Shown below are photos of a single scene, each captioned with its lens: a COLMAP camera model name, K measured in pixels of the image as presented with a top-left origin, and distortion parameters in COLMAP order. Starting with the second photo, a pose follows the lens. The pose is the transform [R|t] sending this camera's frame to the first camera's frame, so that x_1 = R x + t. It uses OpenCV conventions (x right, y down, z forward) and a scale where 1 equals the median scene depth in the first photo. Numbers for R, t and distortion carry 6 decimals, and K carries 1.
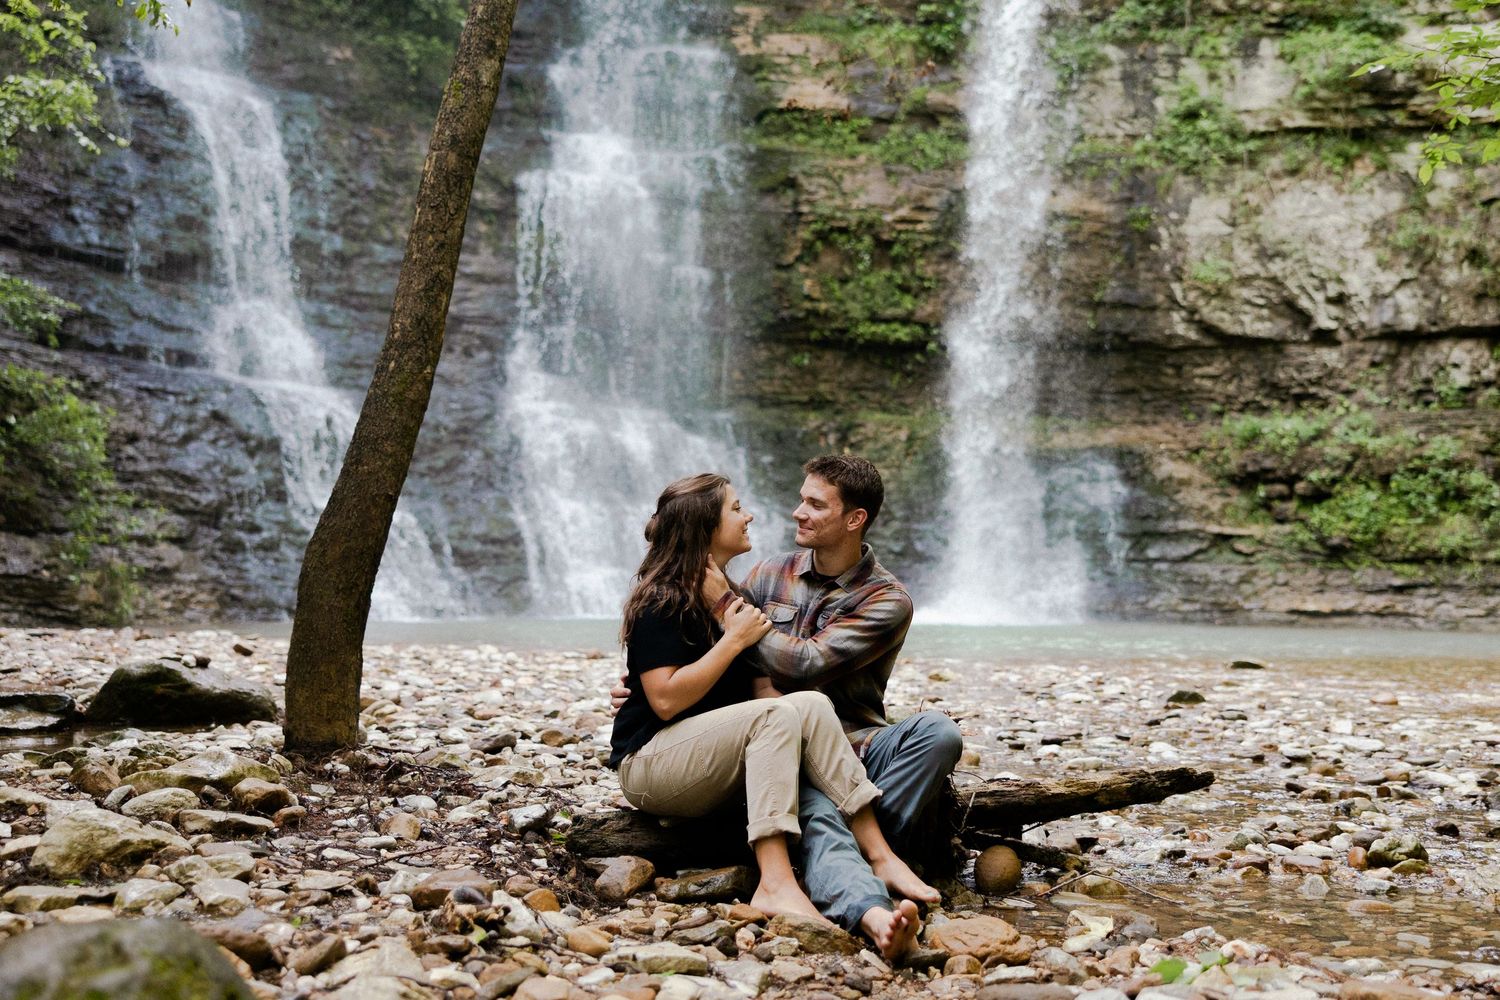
lens RADIAL K [[1679.5, 0, 829.1], [0, 1679.5, 415.7], [0, 0, 1]] dist [0.013133, 0.008748]
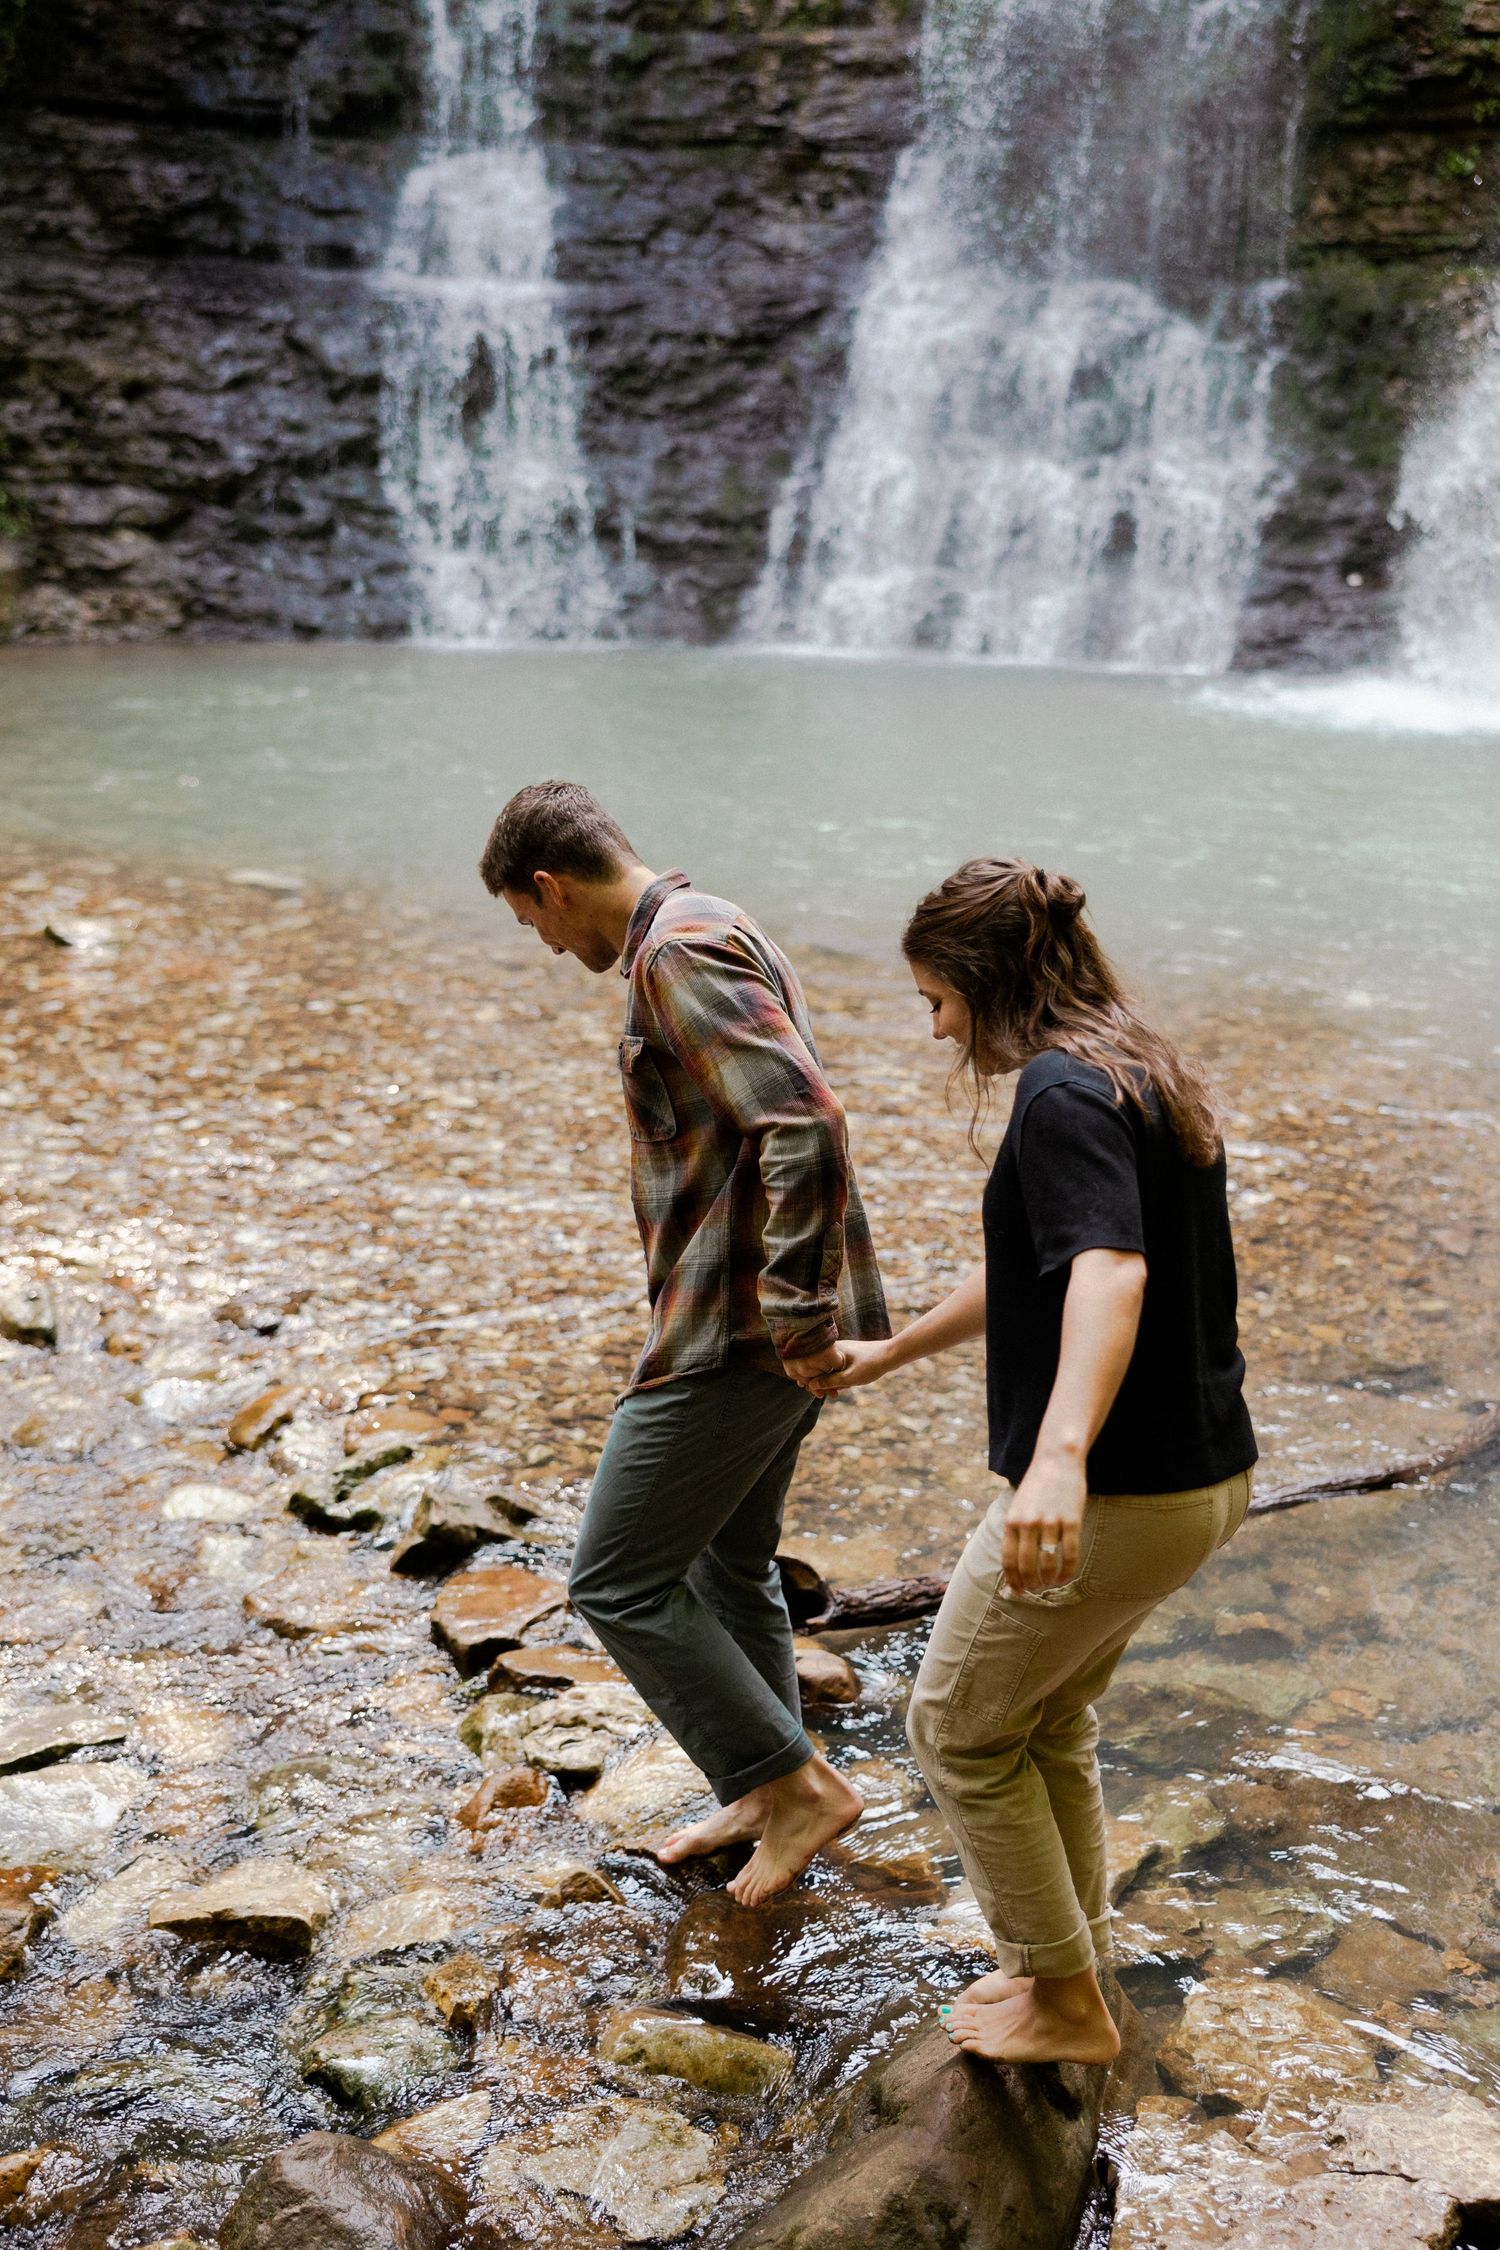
lens RADIAL K [[2445.4, 0, 744.7], [0, 2445.4, 1096.5], [0, 0, 1]] dist [0.013828, 0.010040]
pose [[0.672229, 0.210214, -0.709872, 0.448045], [0.056397, 0.941516, 0.332216, -0.026673], [0.738192, -0.263359, 0.621059, 0.295009]]
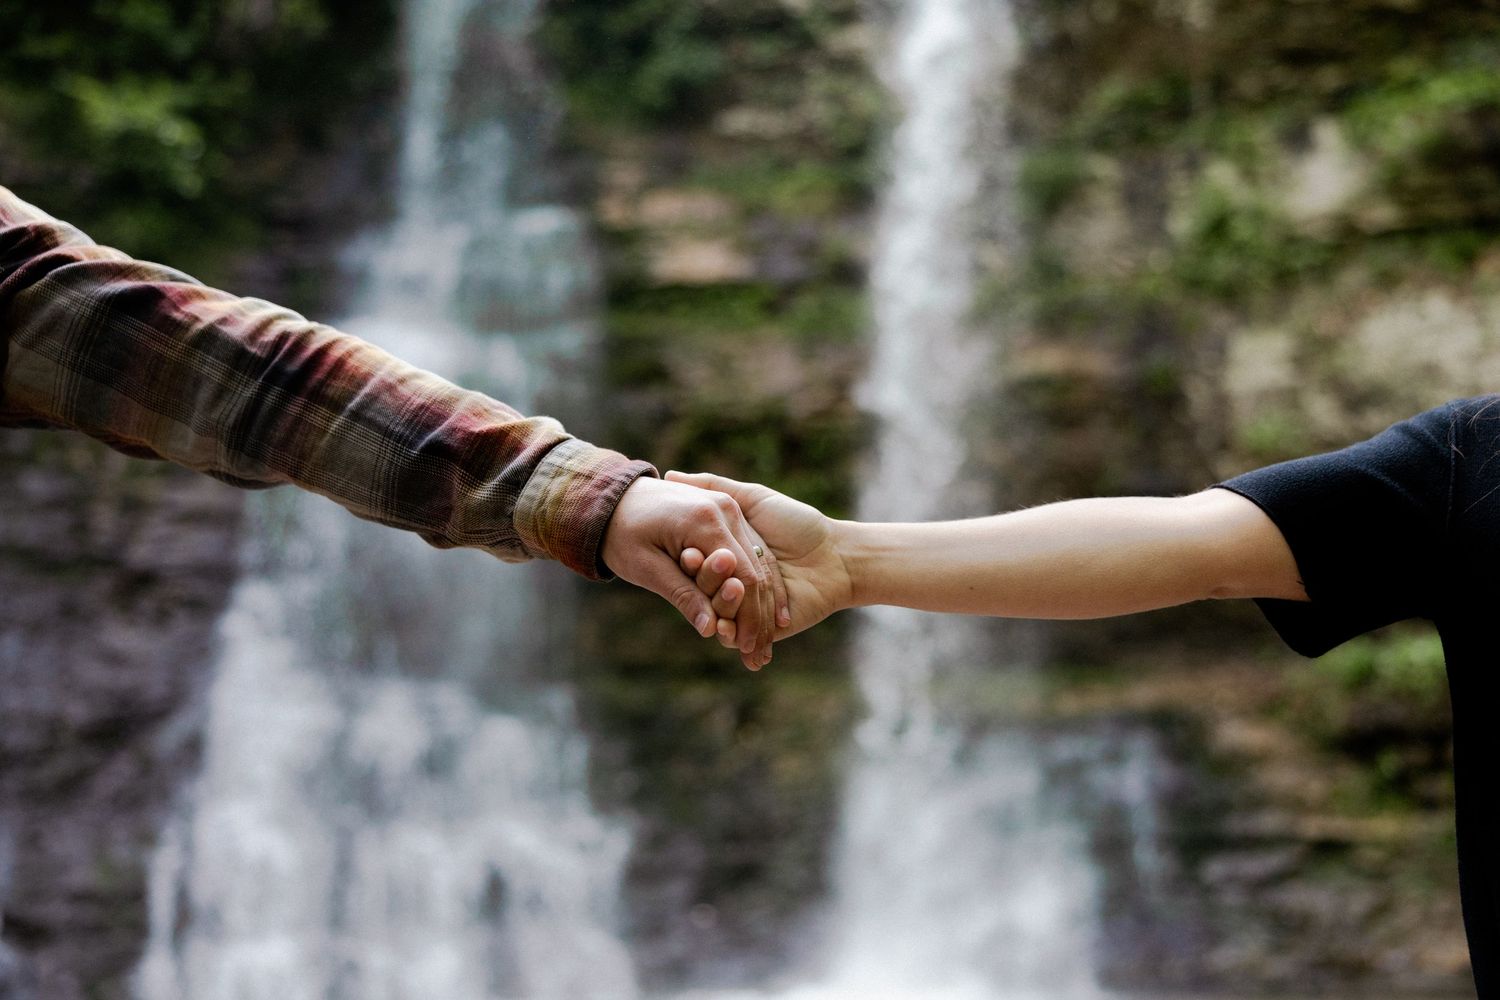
lens RADIAL K [[1480.7, 0, 742.7], [0, 1480.7, 499.0], [0, 0, 1]] dist [0.007466, 0.001904]
pose [[0.982702, -0.082629, -0.165740, 0.118588], [0.054162, 0.984048, -0.169458, 0.028517], [0.177098, 0.157550, 0.971501, 0.402791]]
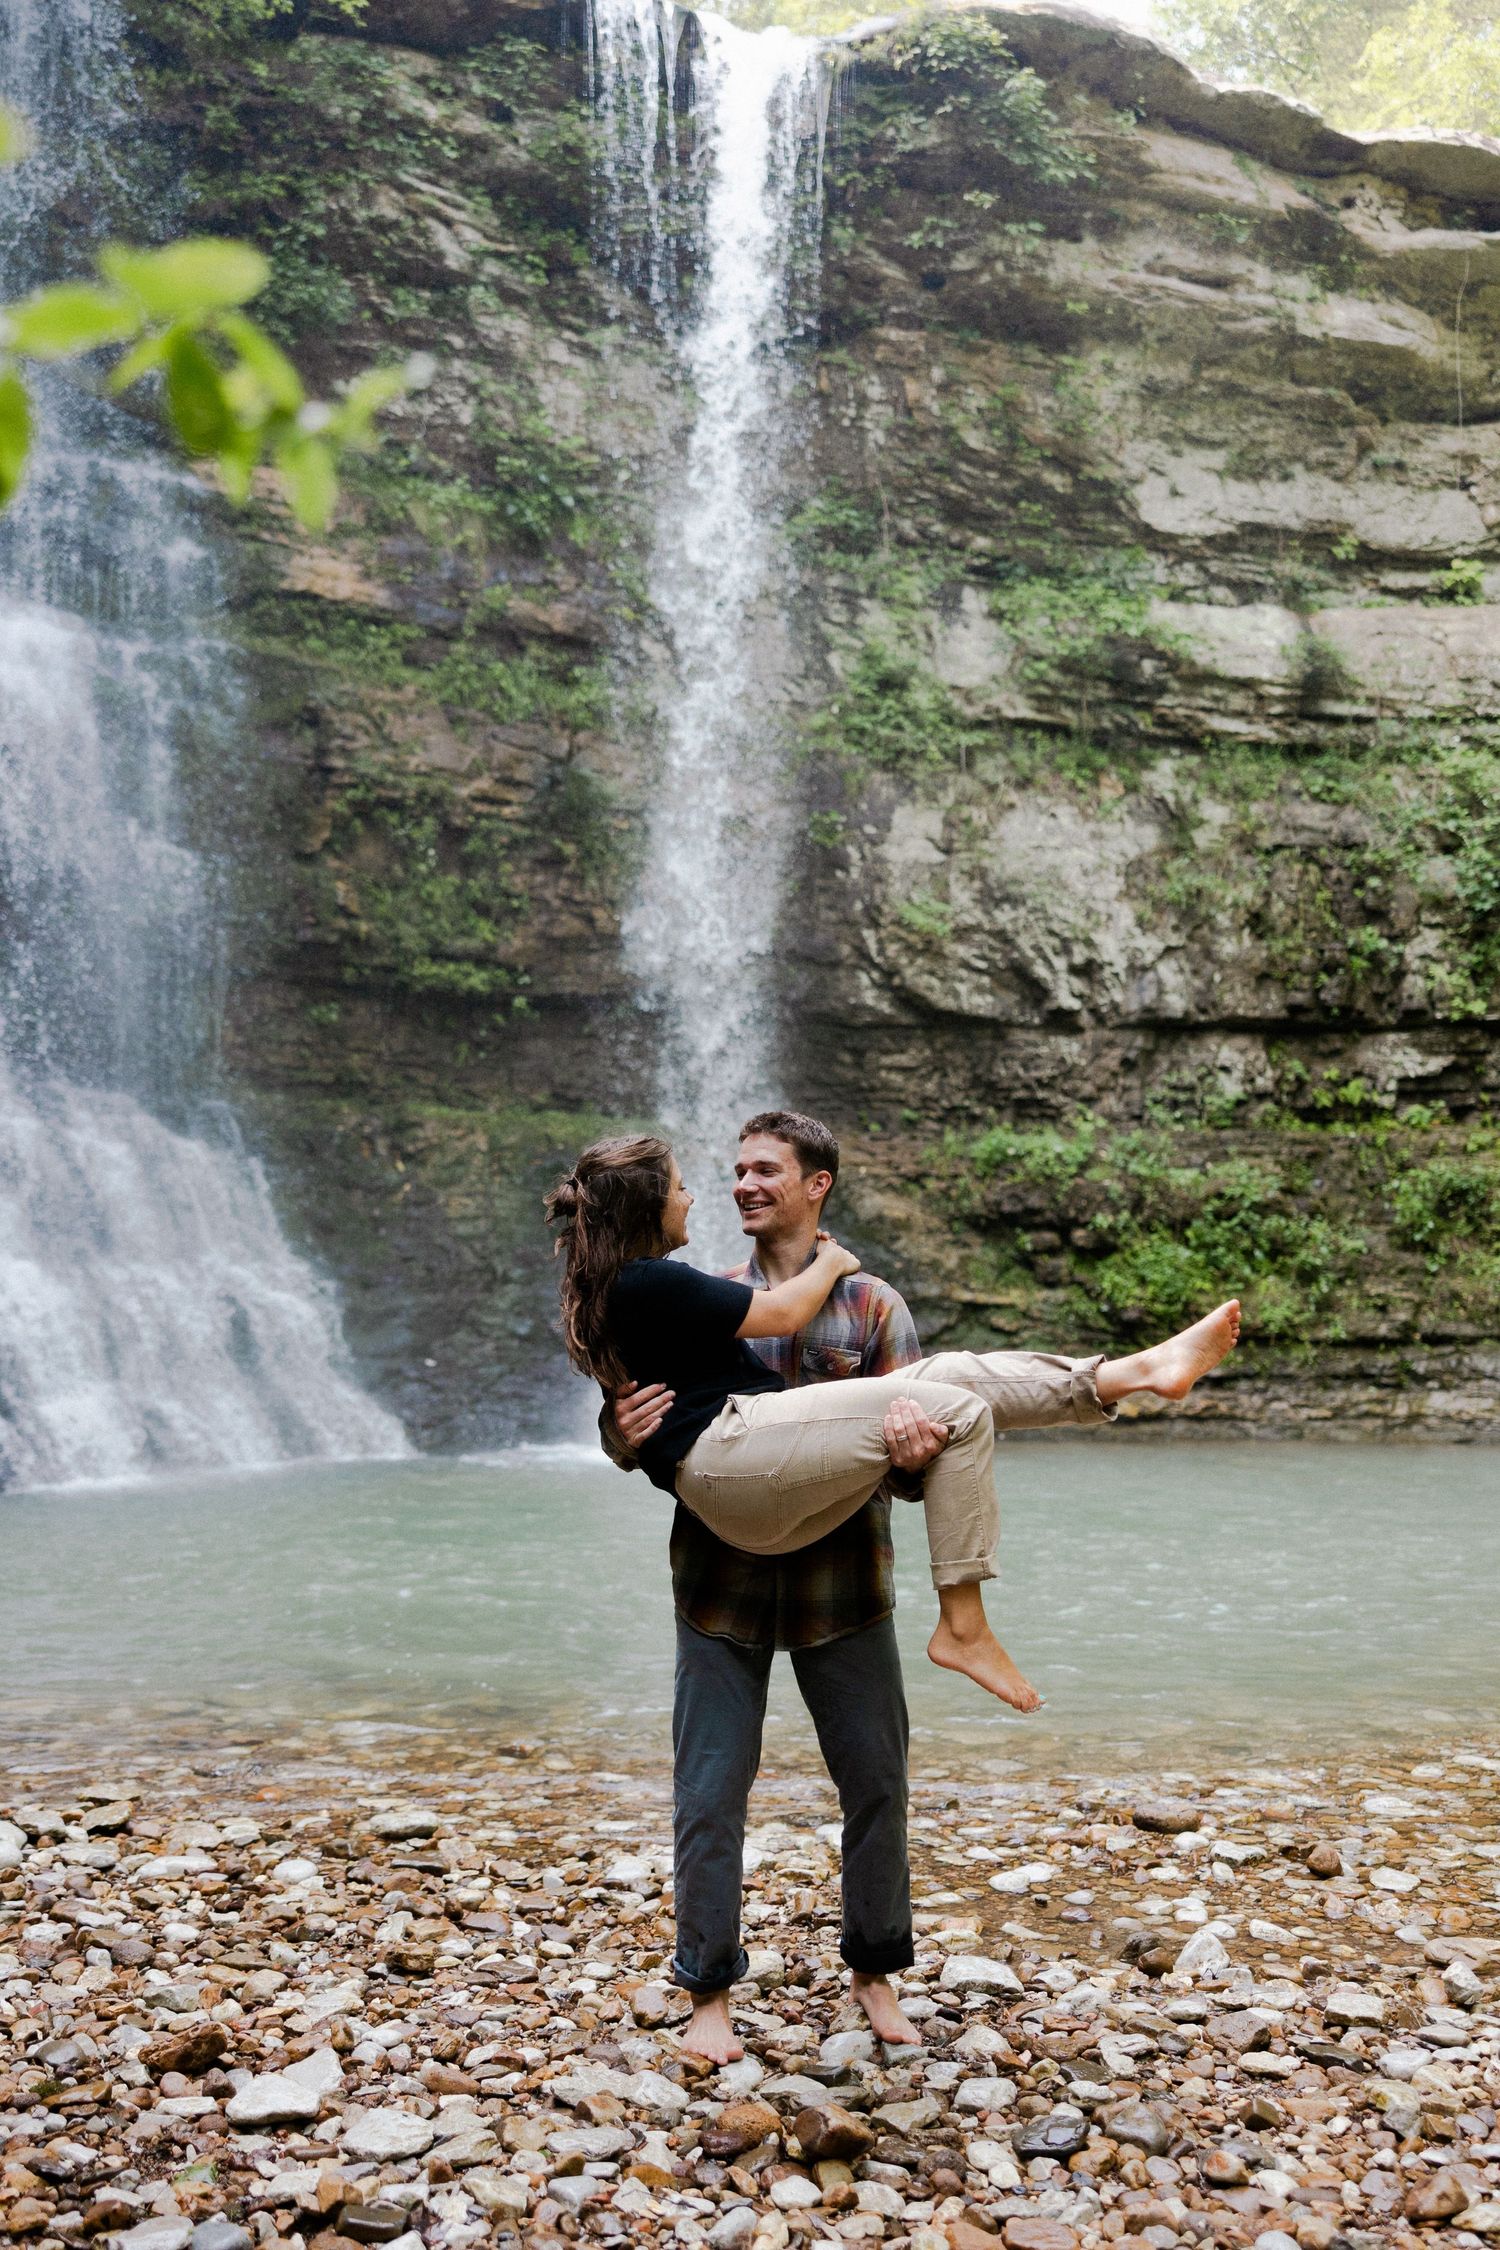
lens RADIAL K [[2026.1, 0, 729.1], [0, 2026.1, 1218.5], [0, 0, 1]] dist [-0.010551, 0.010539]
pose [[0.911497, 0.011219, 0.411153, -0.188995], [-0.038154, 0.997624, 0.057363, -0.007239], [-0.409533, -0.067973, 0.909759, 0.279322]]
